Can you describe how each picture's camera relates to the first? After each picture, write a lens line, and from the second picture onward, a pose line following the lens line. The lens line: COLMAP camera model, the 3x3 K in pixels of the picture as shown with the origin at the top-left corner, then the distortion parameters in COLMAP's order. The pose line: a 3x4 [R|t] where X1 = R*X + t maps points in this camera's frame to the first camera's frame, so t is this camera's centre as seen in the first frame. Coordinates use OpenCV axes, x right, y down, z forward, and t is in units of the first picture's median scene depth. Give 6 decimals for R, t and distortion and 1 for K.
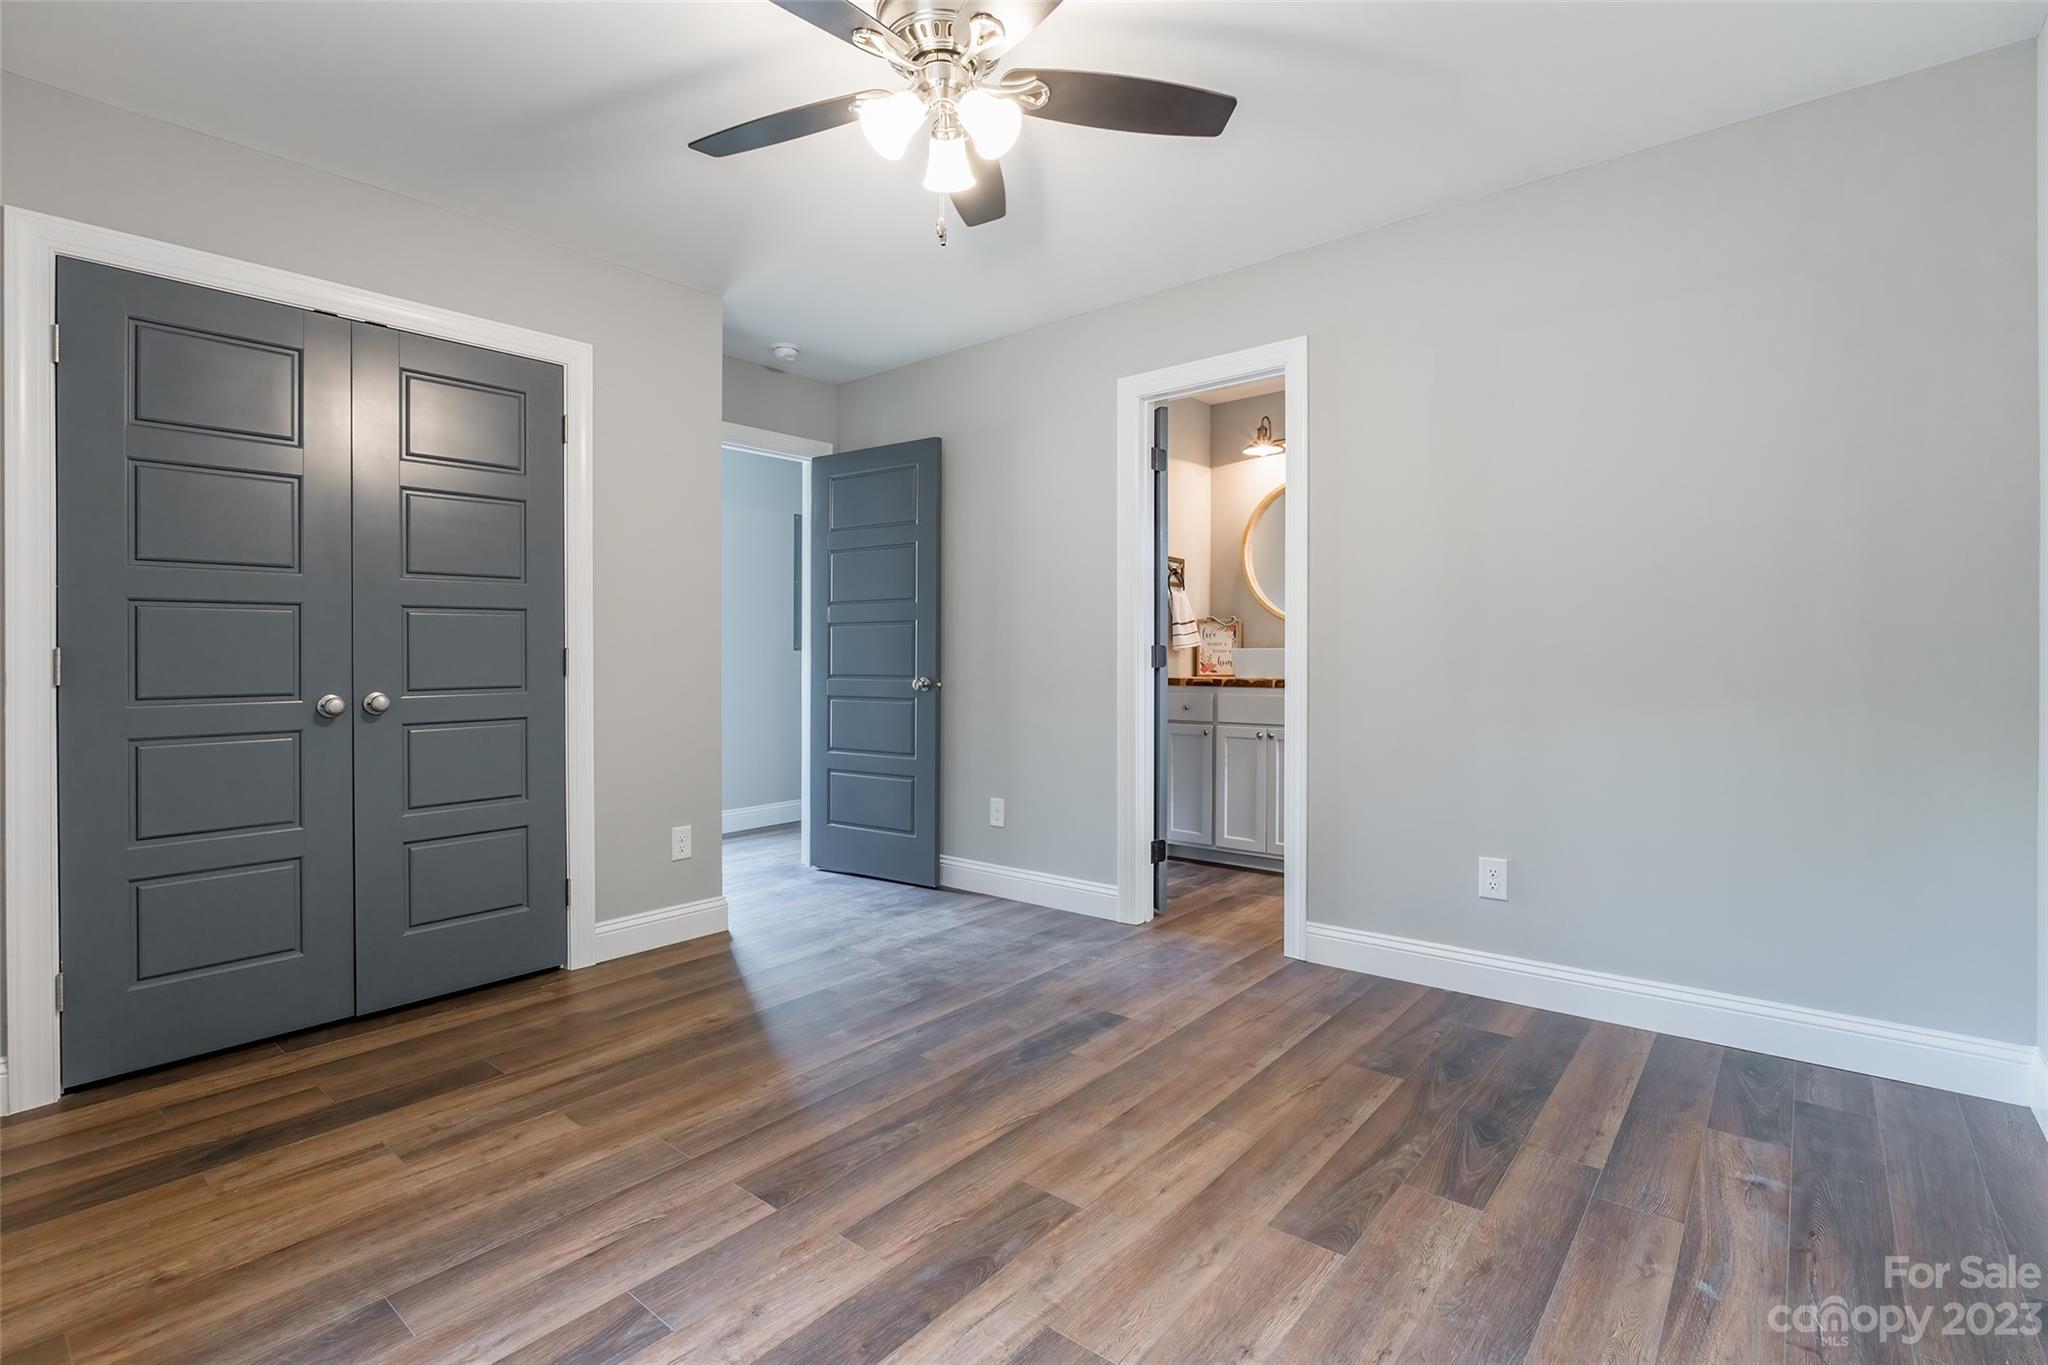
lens RADIAL K [[942.4, 0, 1031.2], [0, 942.4, 663.0], [0, 0, 1]] dist [-0.014373, -0.000800]
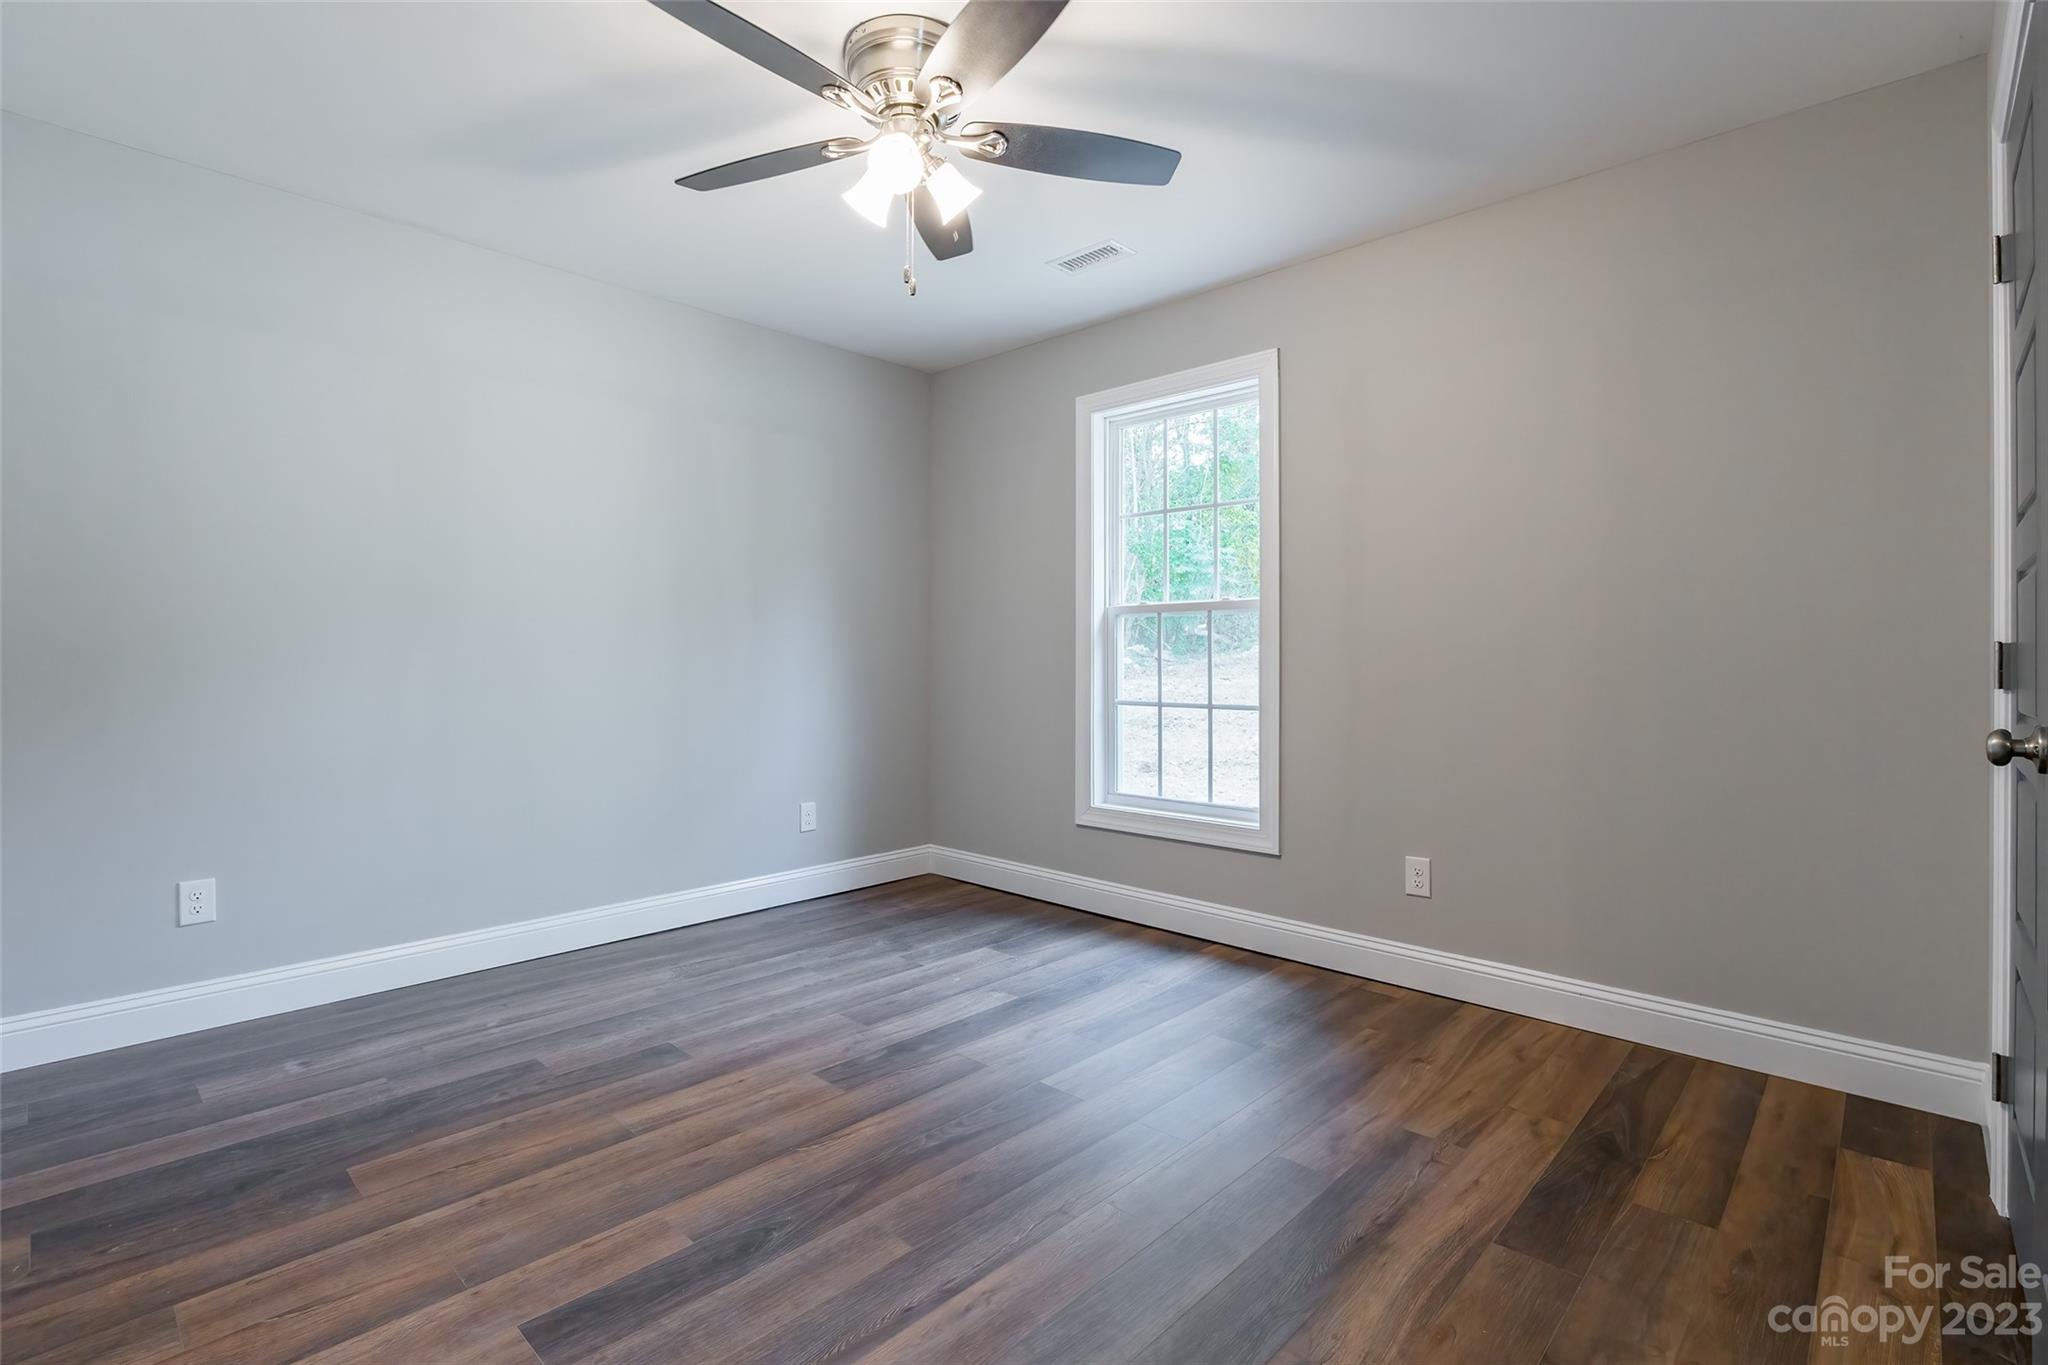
lens RADIAL K [[942.4, 0, 1031.2], [0, 942.4, 663.0], [0, 0, 1]] dist [-0.014373, -0.000800]
pose [[-0.998163, 0.004875, 0.060396, -0.286813], [0.005137, 0.999978, 0.004189, -0.008578], [-0.060374, 0.004492, -0.998166, 1.935174]]
